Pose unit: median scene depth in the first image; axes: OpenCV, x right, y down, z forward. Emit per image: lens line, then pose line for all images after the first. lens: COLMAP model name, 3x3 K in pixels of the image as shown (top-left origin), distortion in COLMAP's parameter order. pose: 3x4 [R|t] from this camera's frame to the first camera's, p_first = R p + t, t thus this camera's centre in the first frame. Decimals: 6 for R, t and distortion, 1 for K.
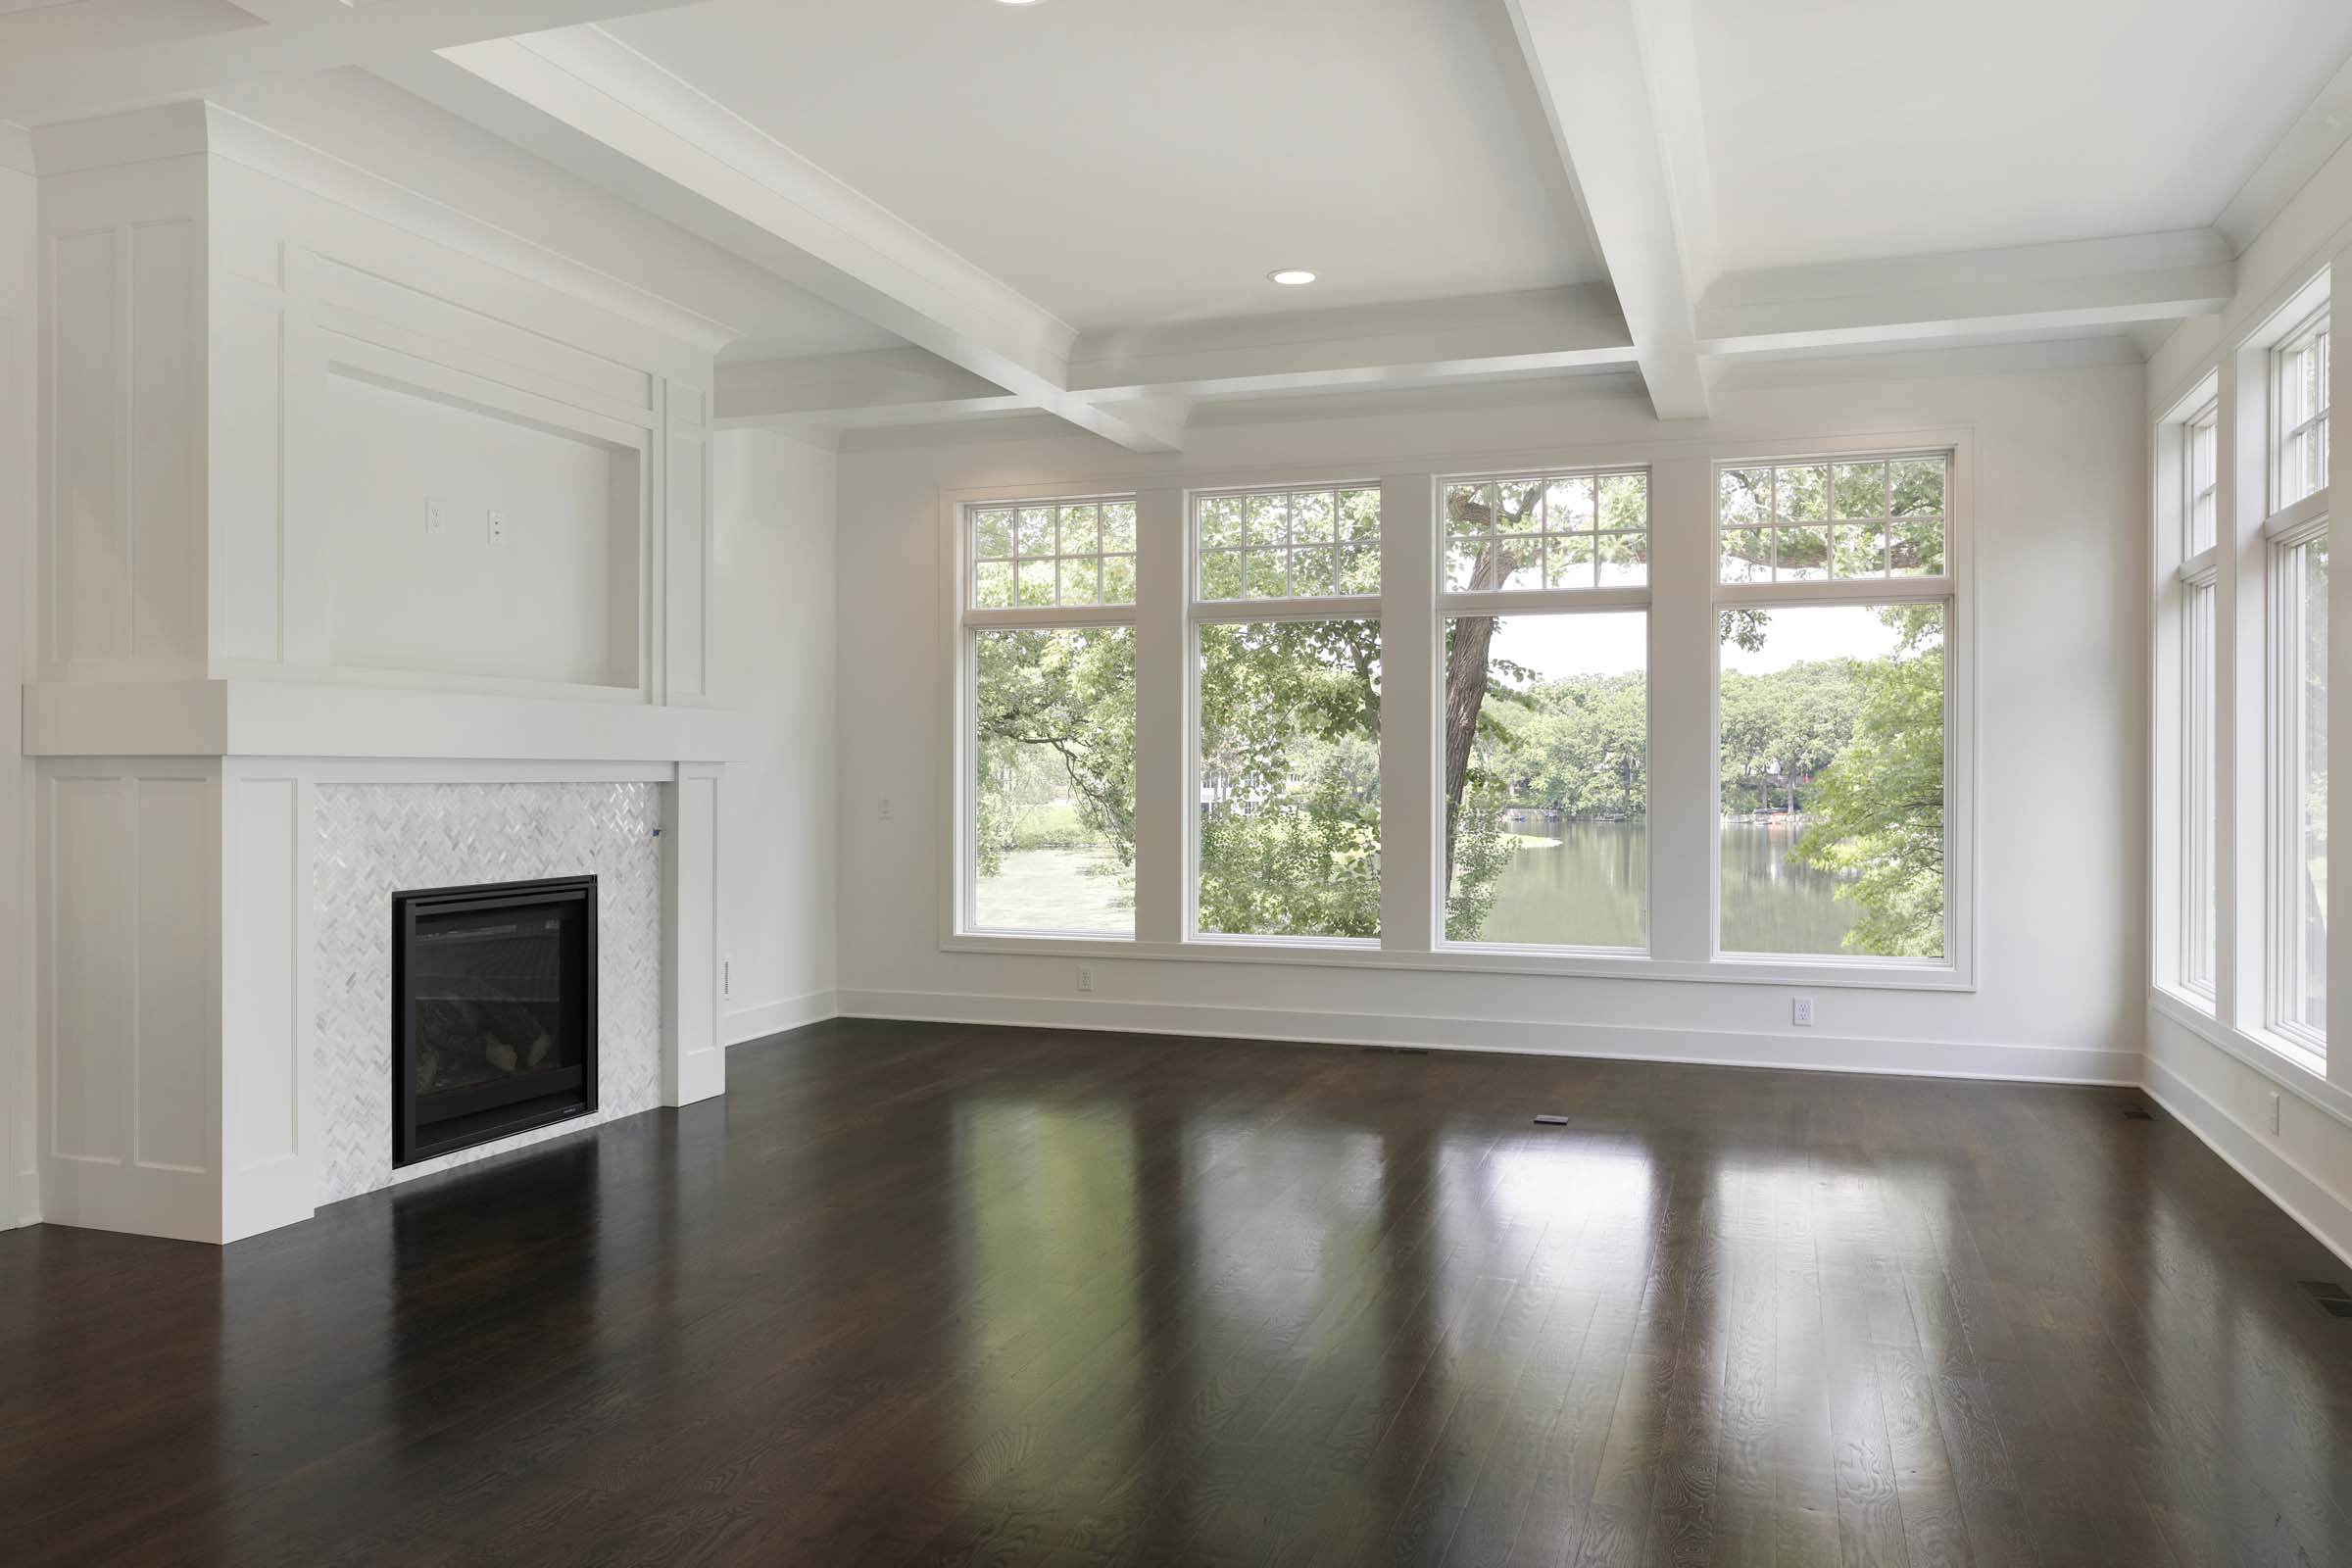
lens RADIAL K [[1724.1, 0, 1180.2], [0, 1724.1, 788.1], [0, 0, 1]] dist [0.008930, -0.001082]
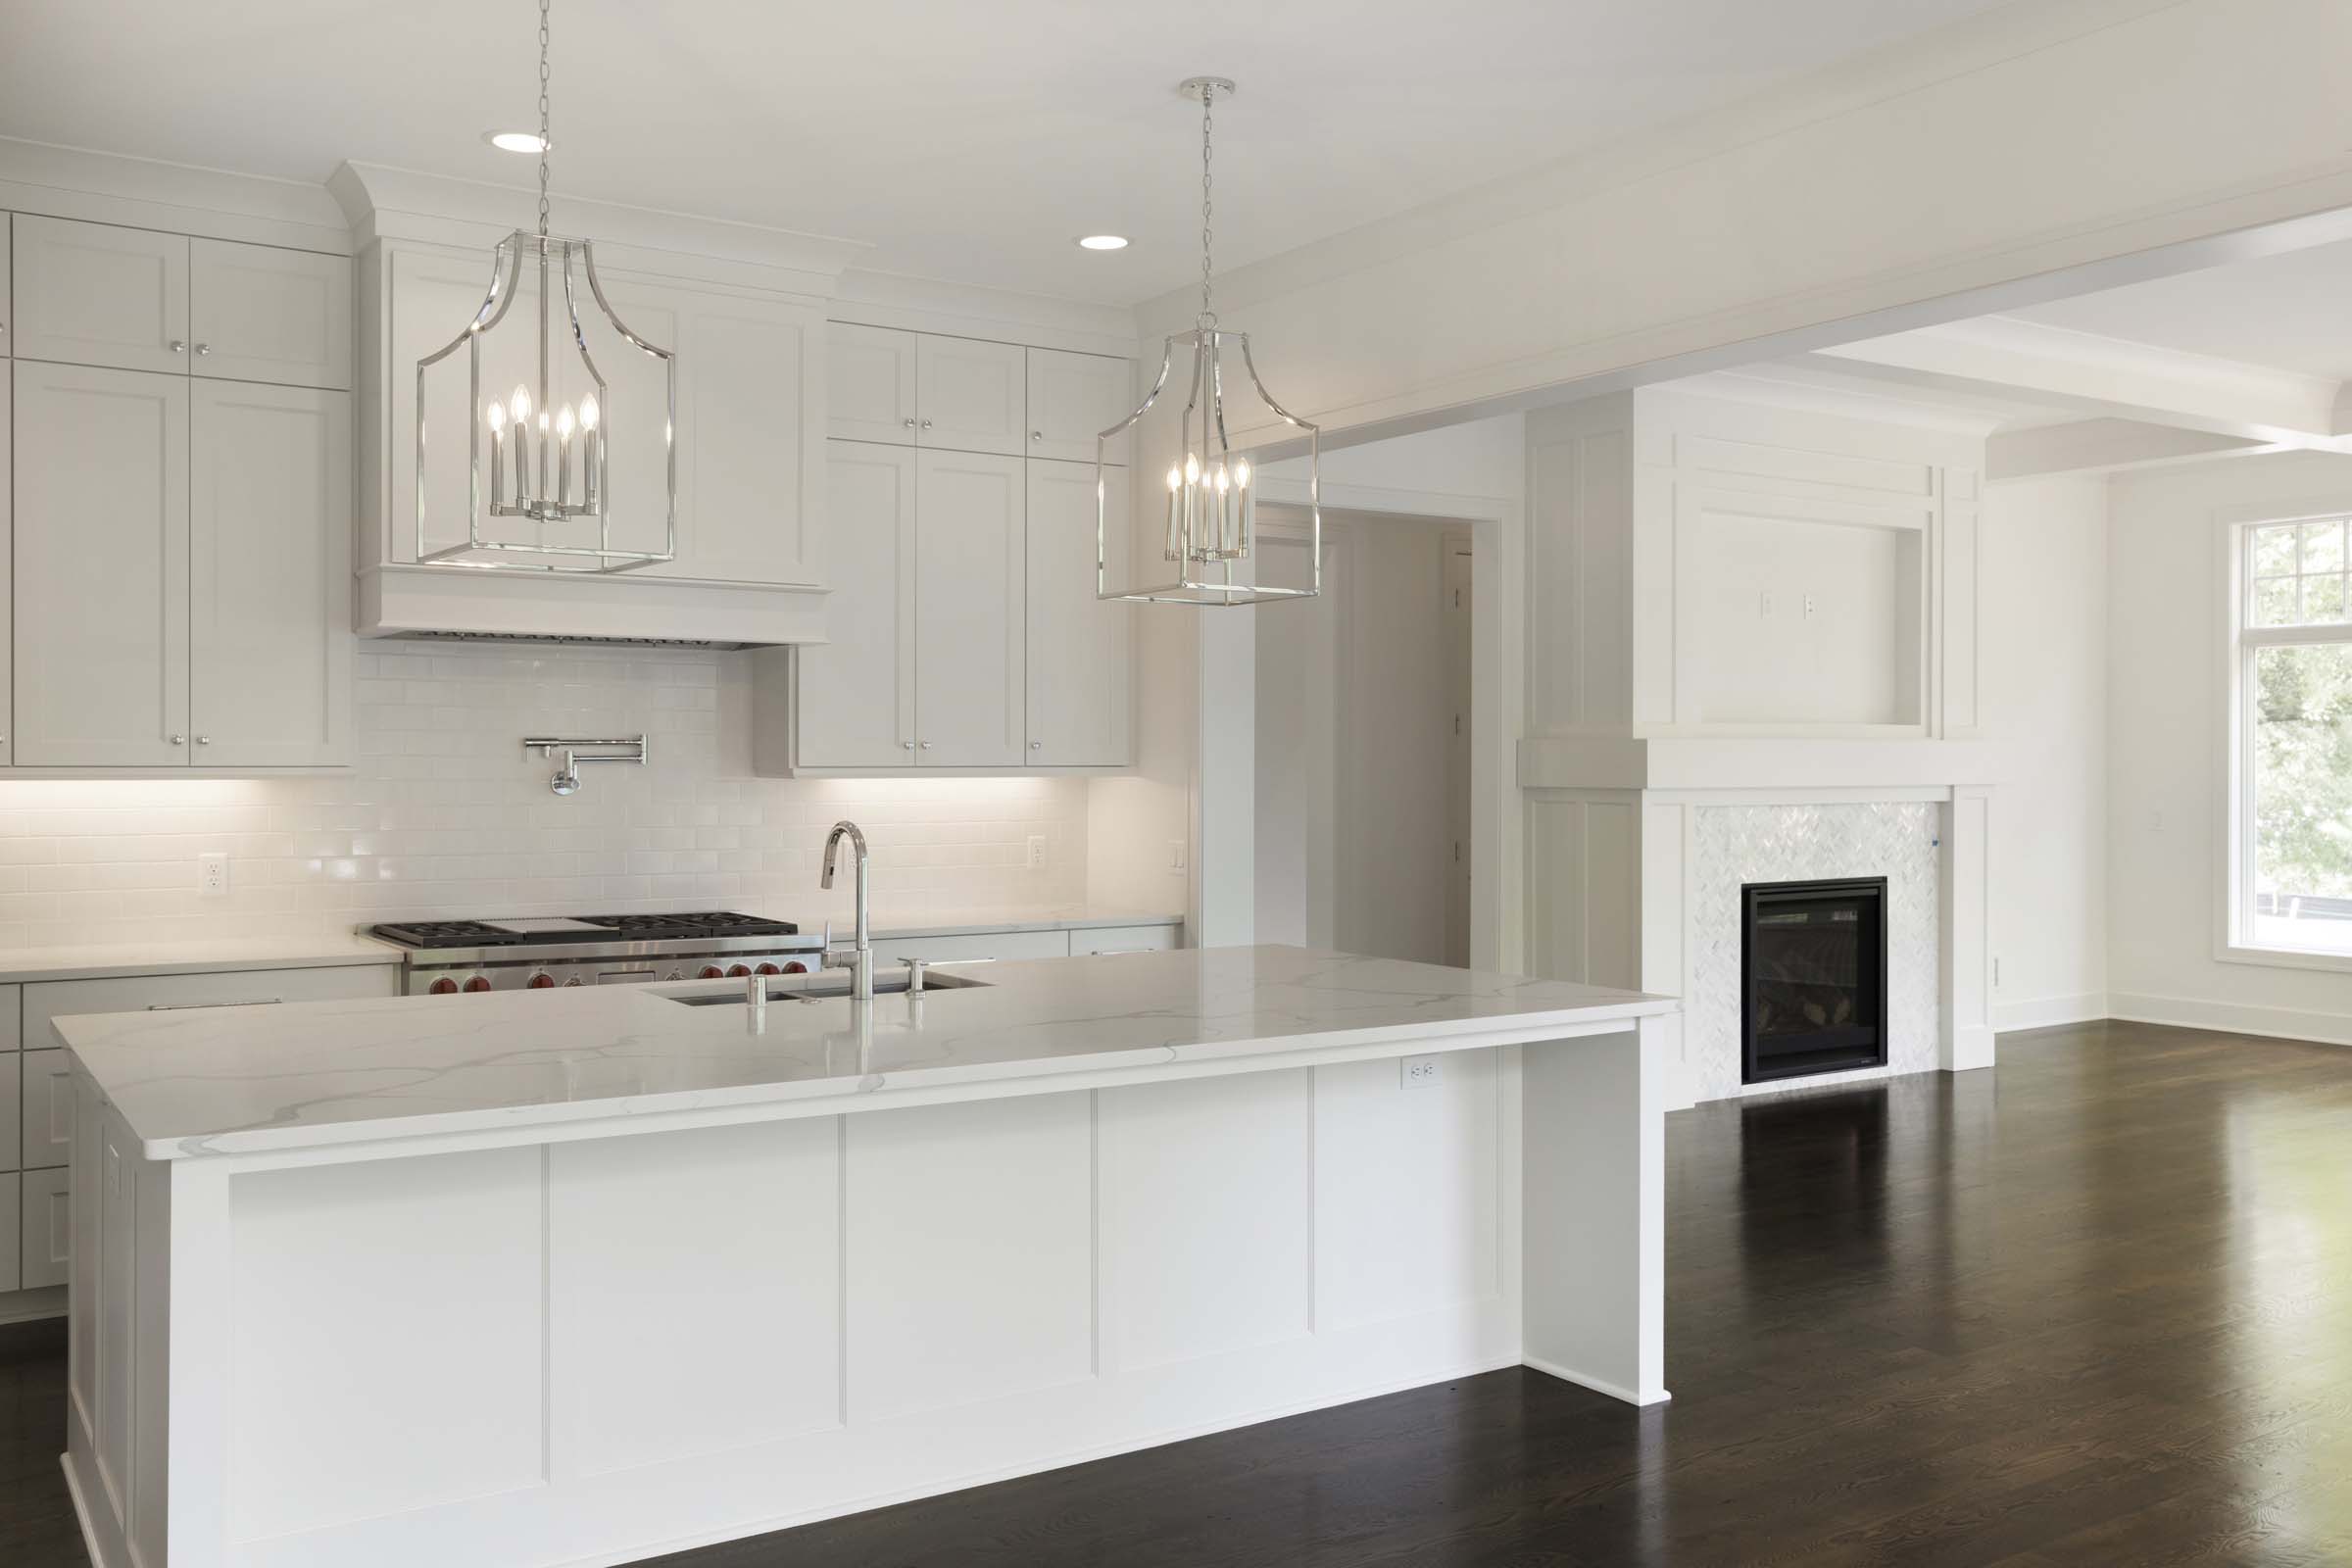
lens RADIAL K [[2013.4, 0, 1174.9], [0, 2013.4, 771.4], [0, 0, 1]] dist [0.003823, -0.009659]
pose [[0.796612, -0.000246, -0.604490, 0.139065], [-0.001003, 0.999998, -0.001728, -0.023648], [0.604490, 0.001982, 0.796611, -0.495475]]
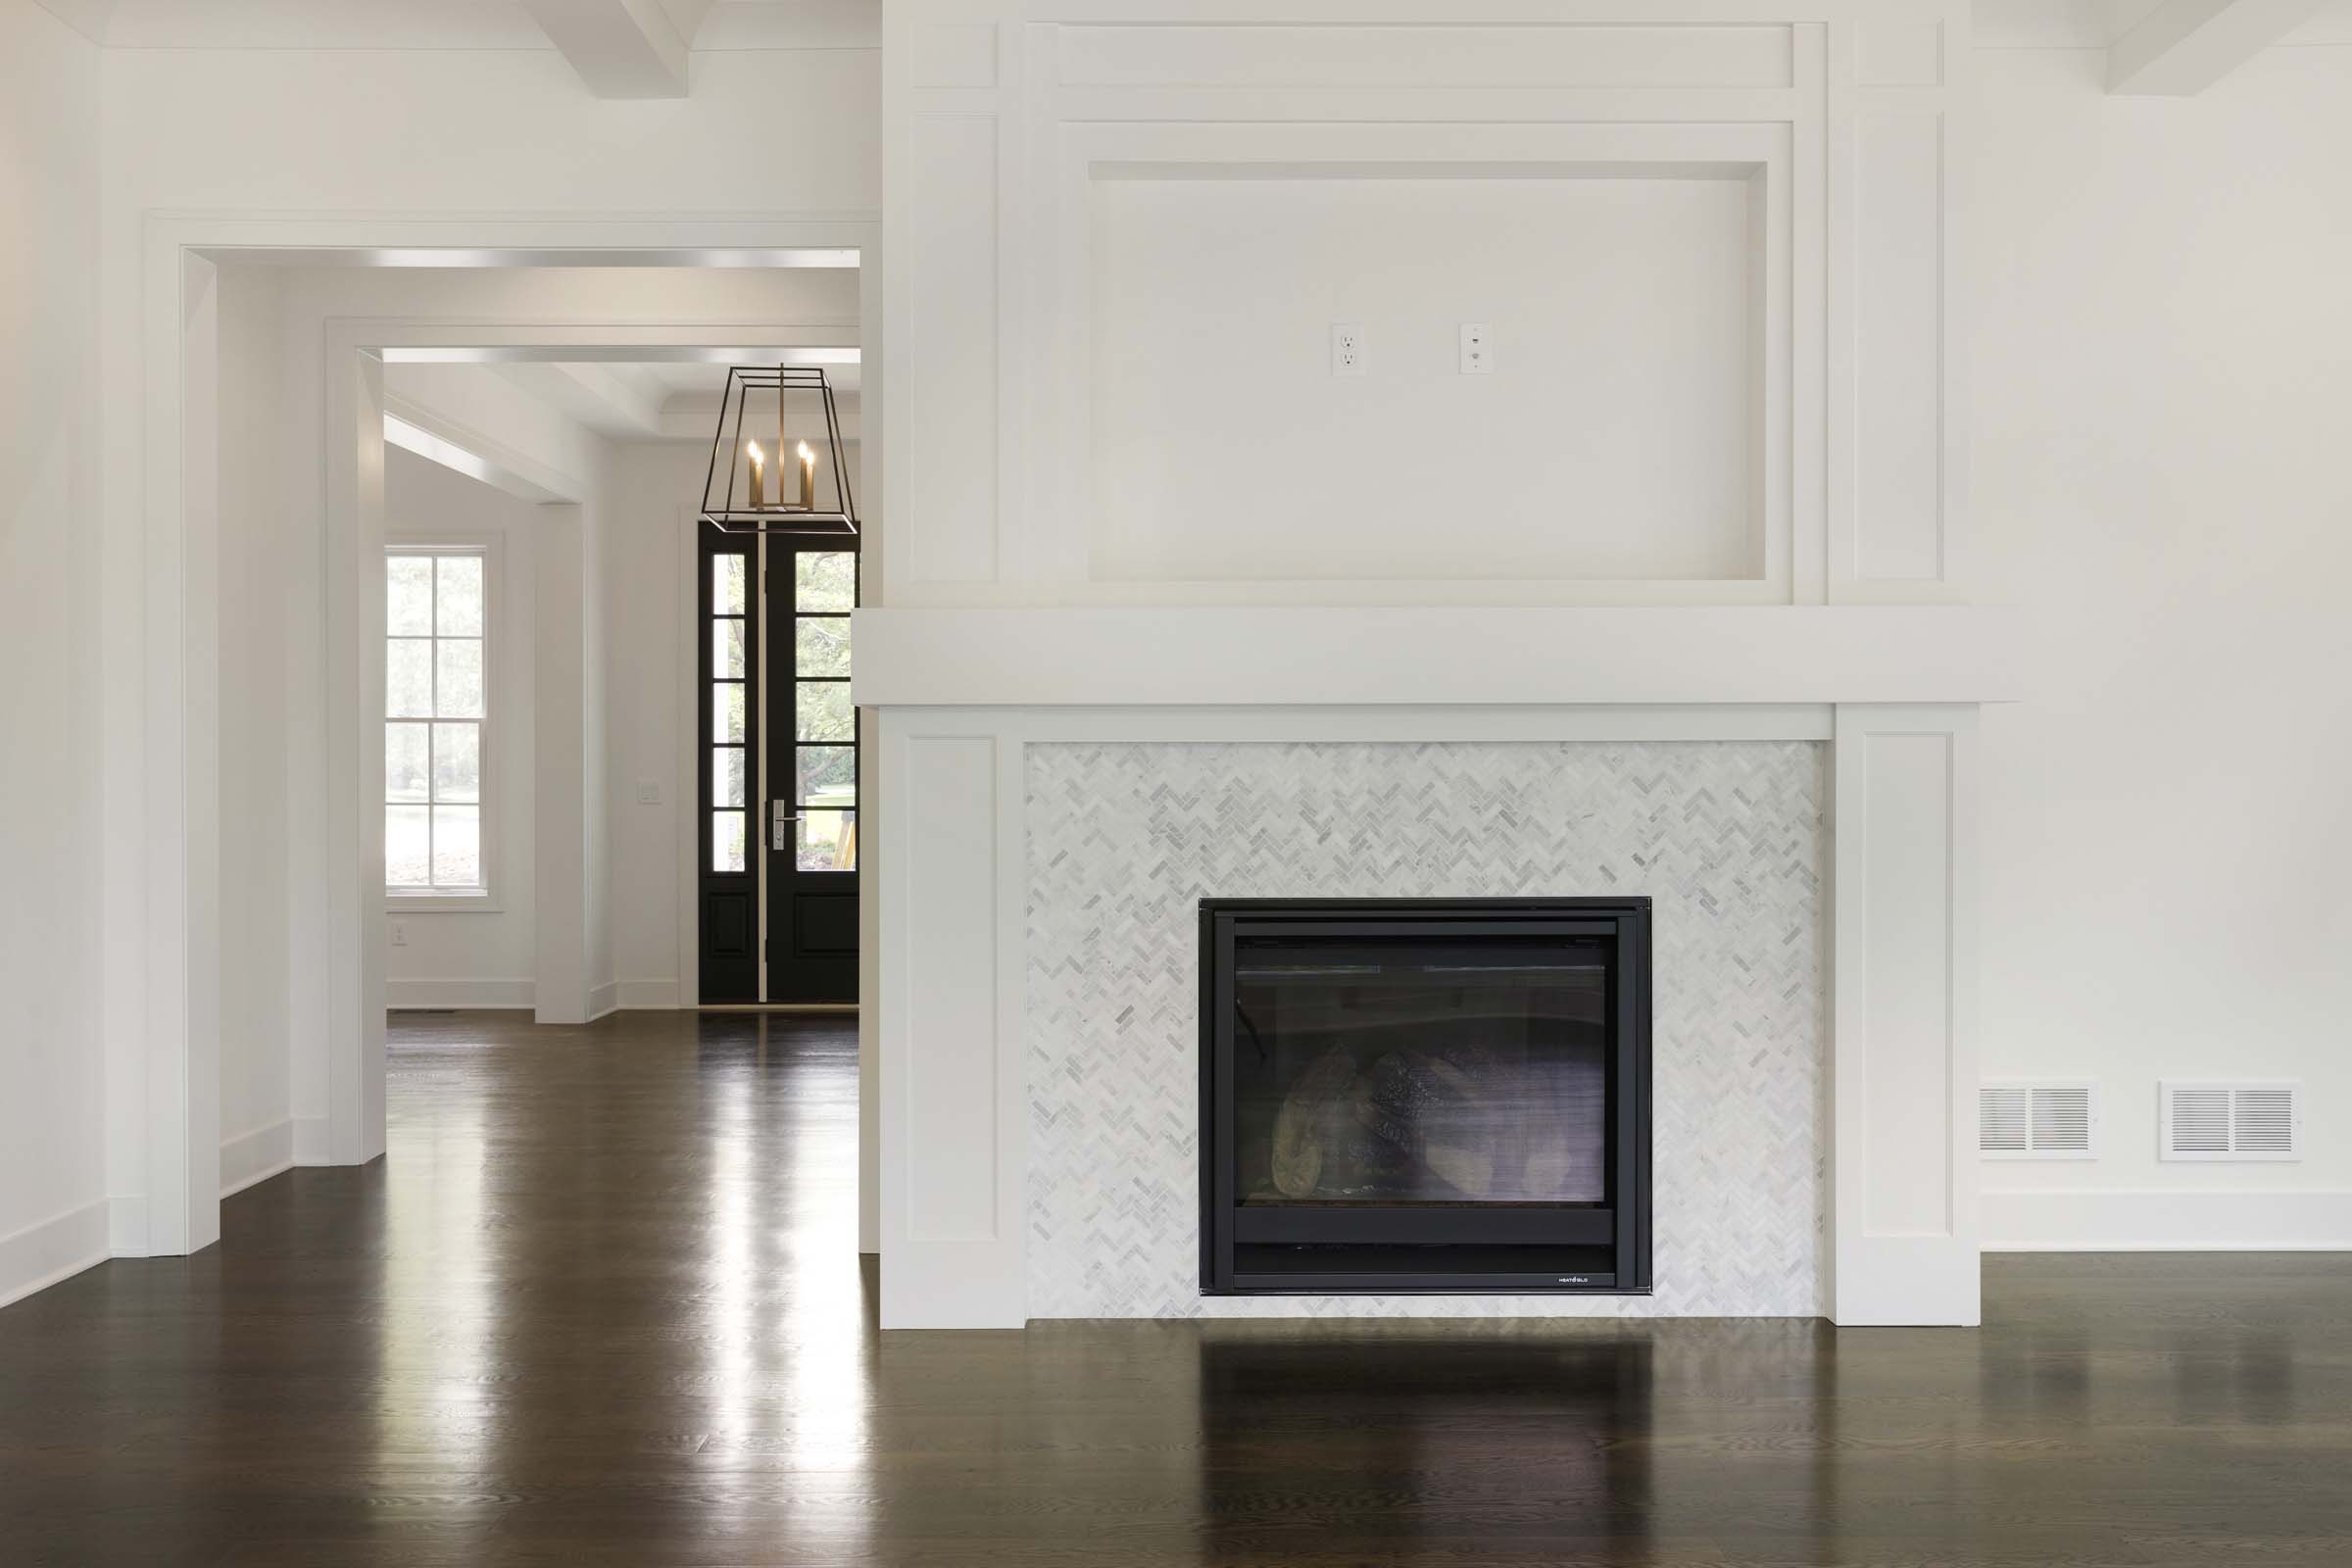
lens RADIAL K [[2013.4, 0, 1176.5], [0, 2013.4, 786.4], [0, 0, 1]] dist [0.003823, -0.009659]
pose [[0.330052, 0.002547, -0.943959, 0.276137], [-0.003934, 0.999991, 0.001323, 0.012265], [0.943955, 0.003277, 0.330059, 0.643568]]
